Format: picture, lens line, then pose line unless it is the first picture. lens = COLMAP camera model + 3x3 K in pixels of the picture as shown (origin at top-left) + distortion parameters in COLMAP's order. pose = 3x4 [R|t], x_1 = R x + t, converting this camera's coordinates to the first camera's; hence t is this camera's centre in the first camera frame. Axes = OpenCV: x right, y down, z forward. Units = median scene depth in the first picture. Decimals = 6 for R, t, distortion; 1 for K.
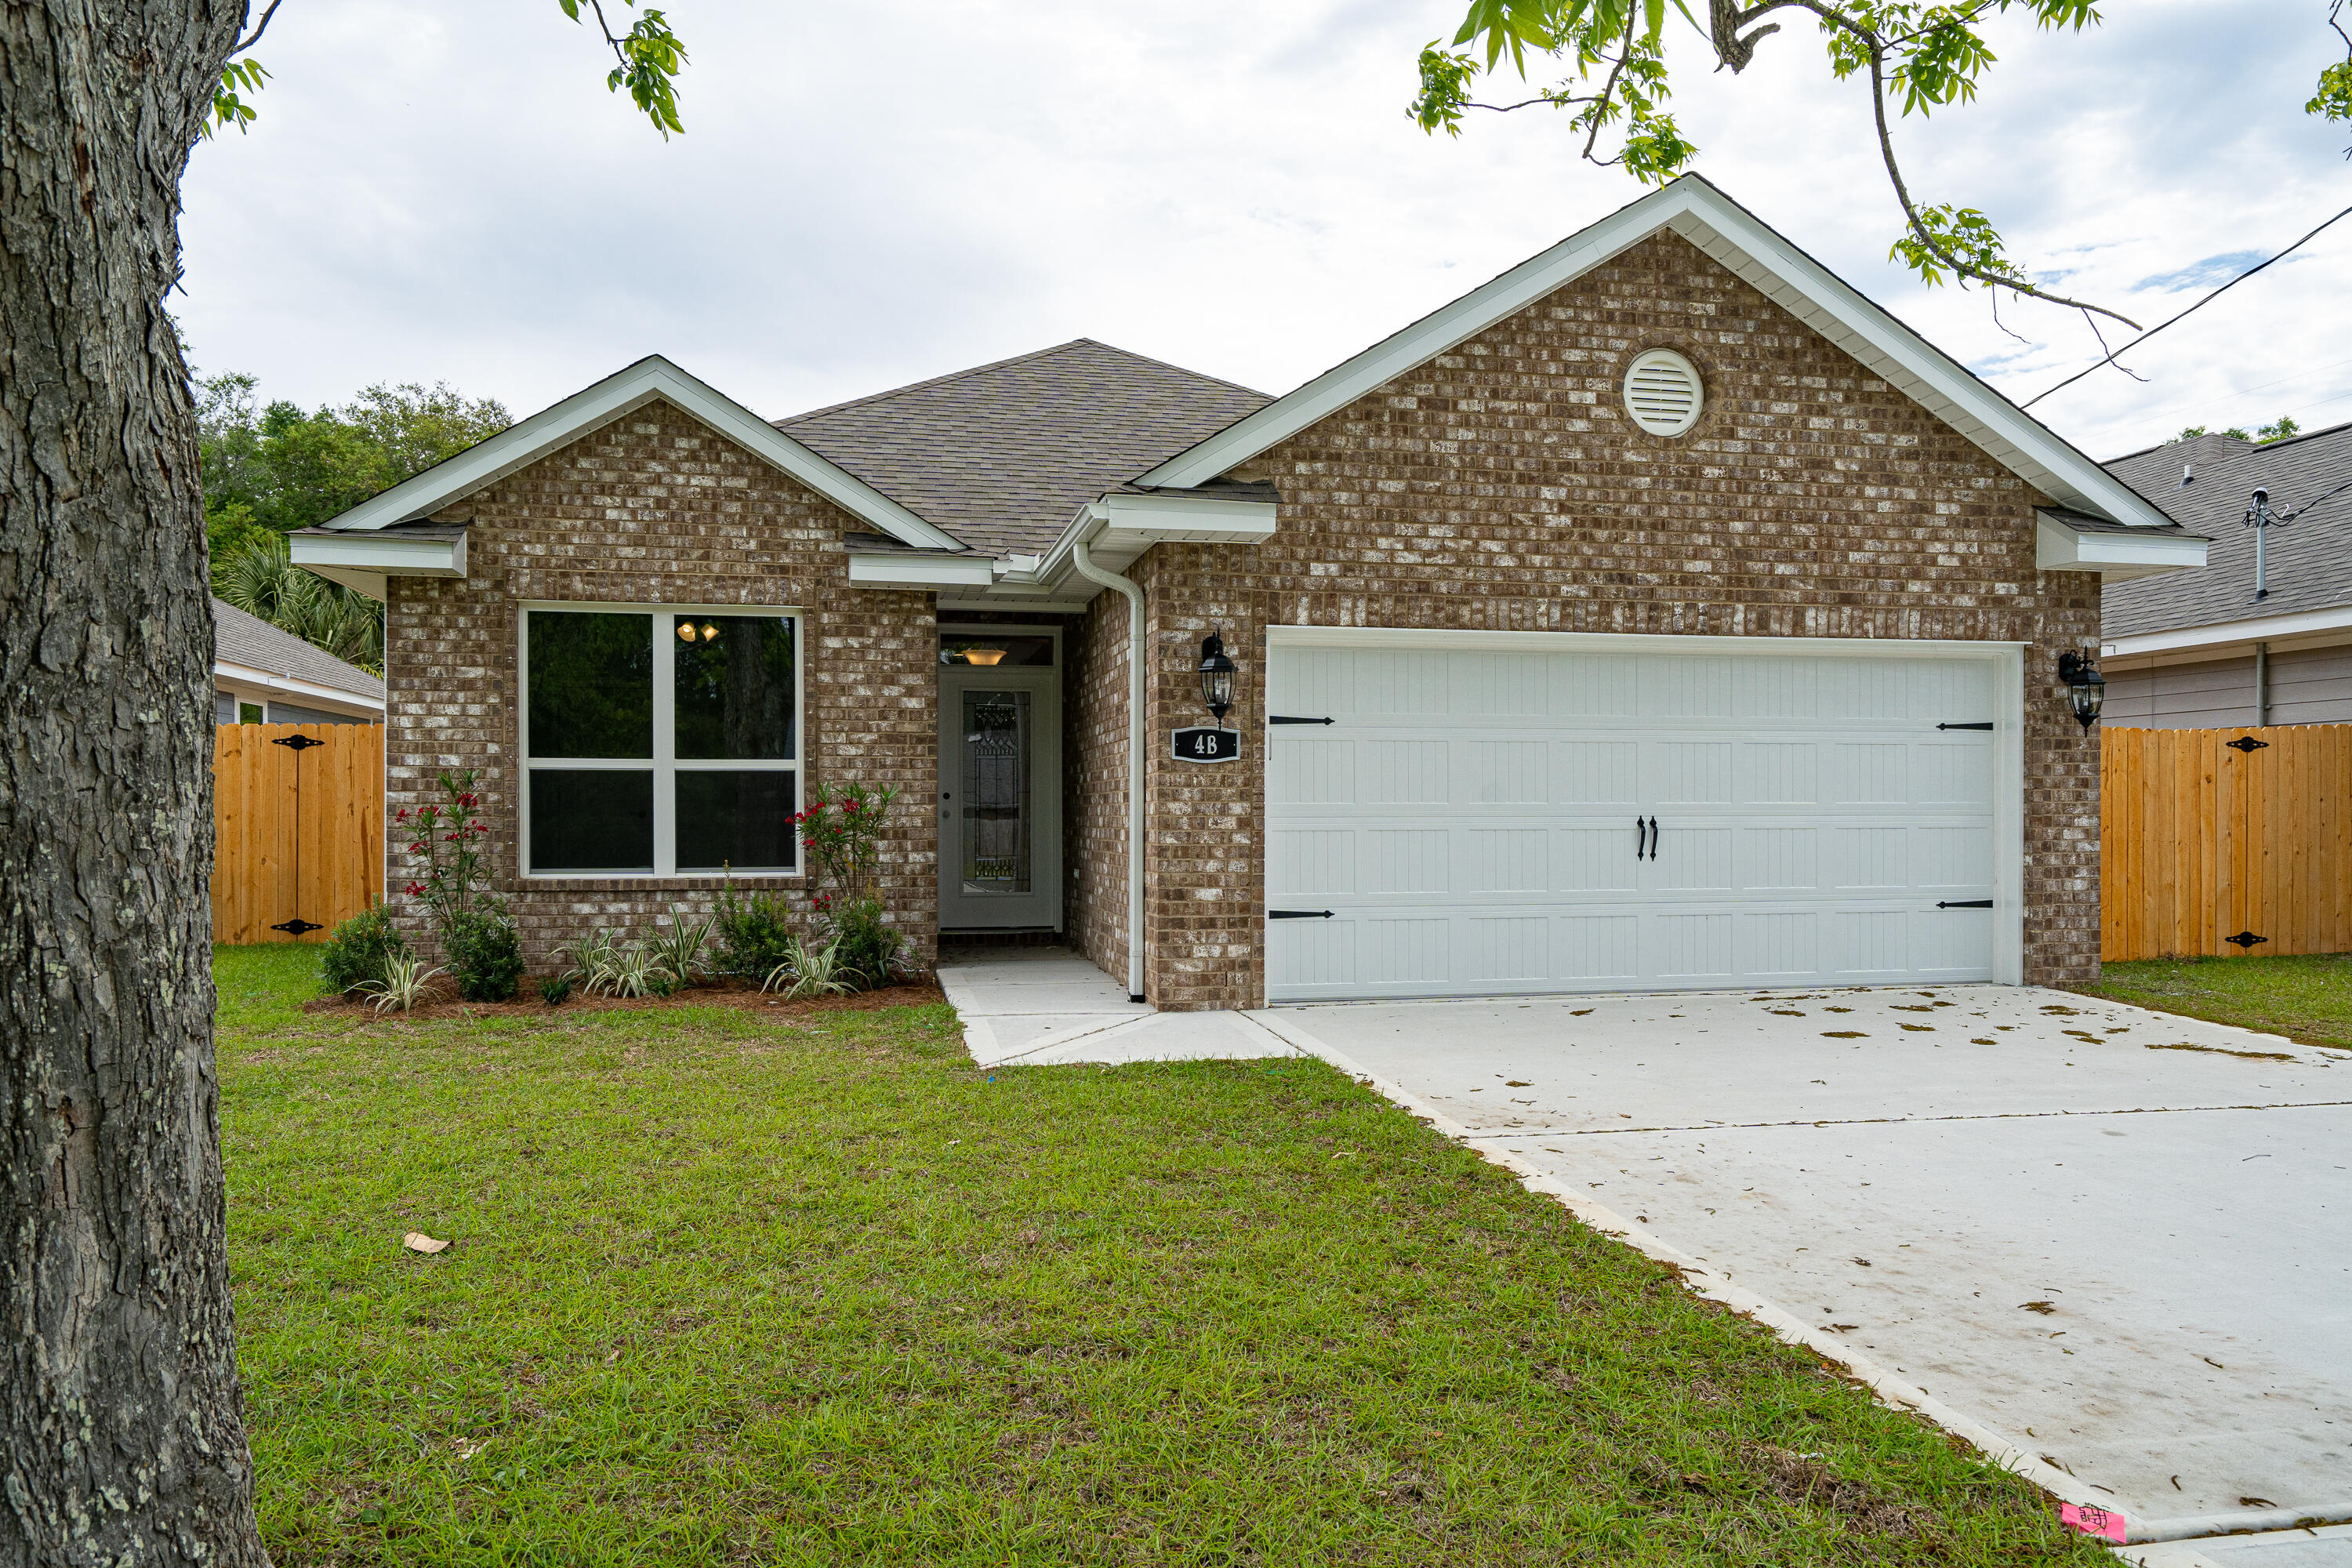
lens RADIAL K [[1623.2, 0, 1177.5], [0, 1623.2, 788.3], [0, 0, 1]] dist [0.007698, 0.000203]
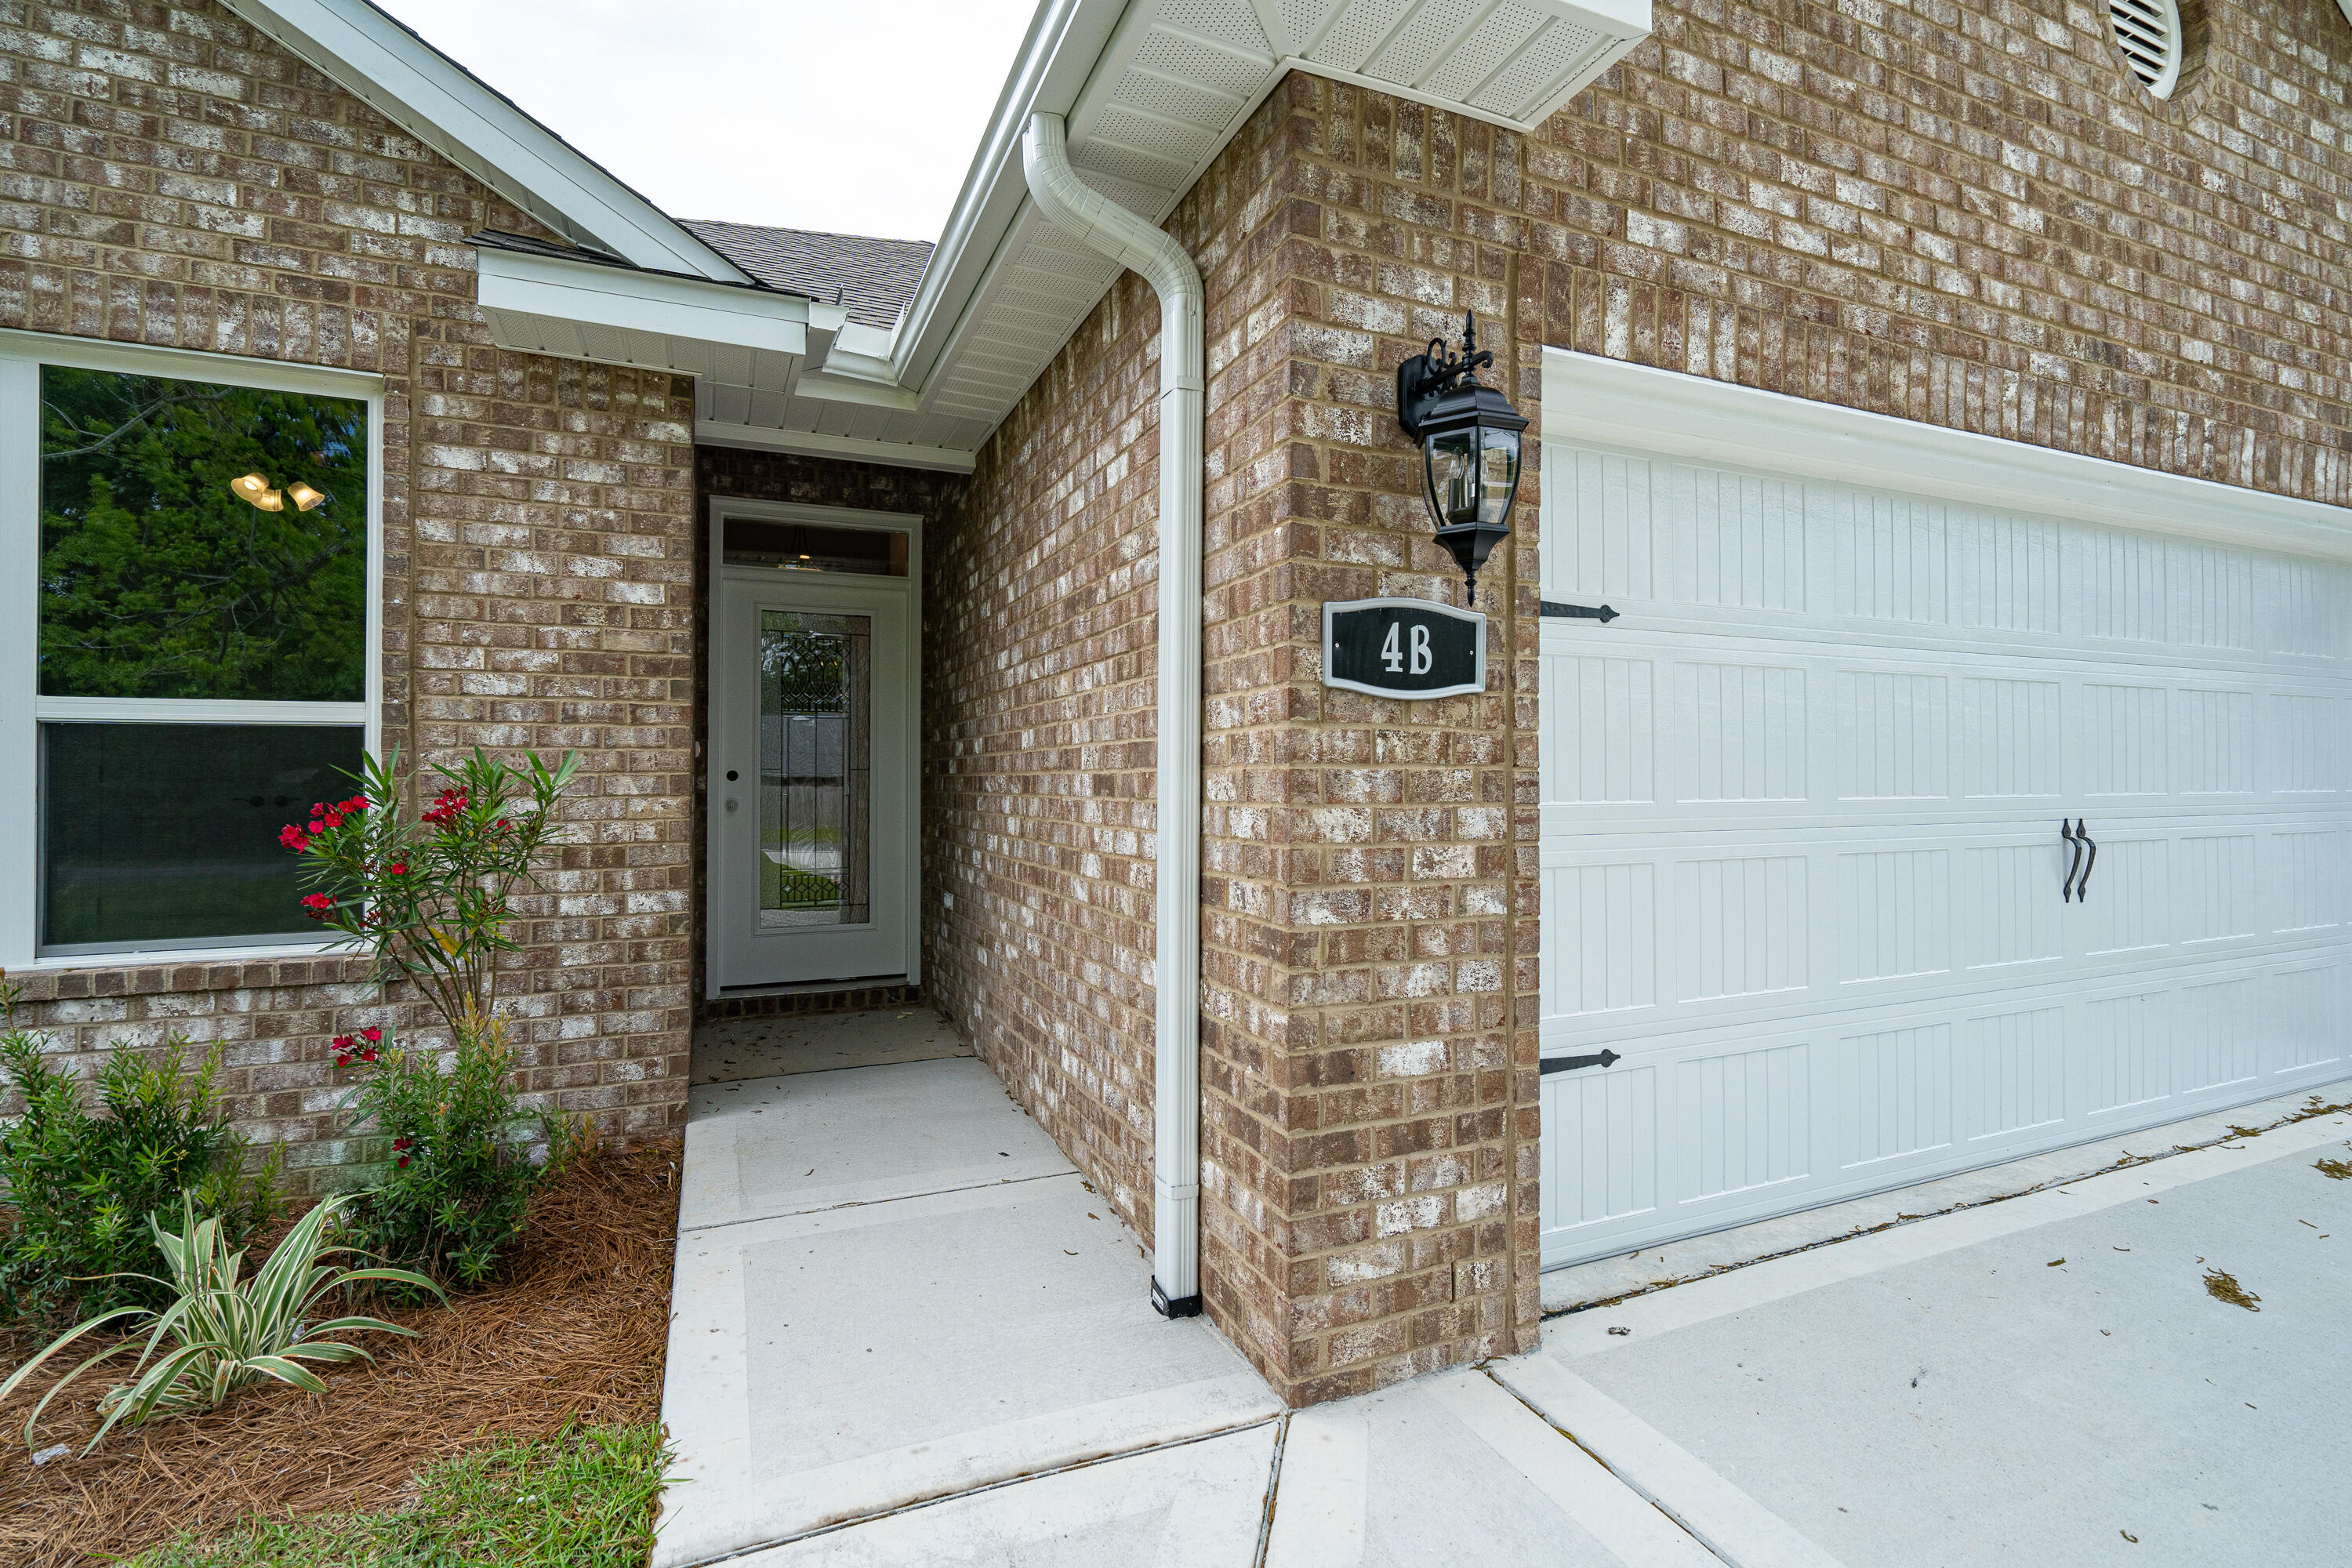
lens RADIAL K [[1076.5, 0, 1177.6], [0, 1076.5, 752.6], [0, 0, 1]] dist [-0.005142, 0.002119]
pose [[0.978311, 0.004607, 0.207092, -0.079897], [-0.002884, 0.999959, -0.008624, -0.001301], [-0.207123, 0.007840, 0.978283, 0.742779]]
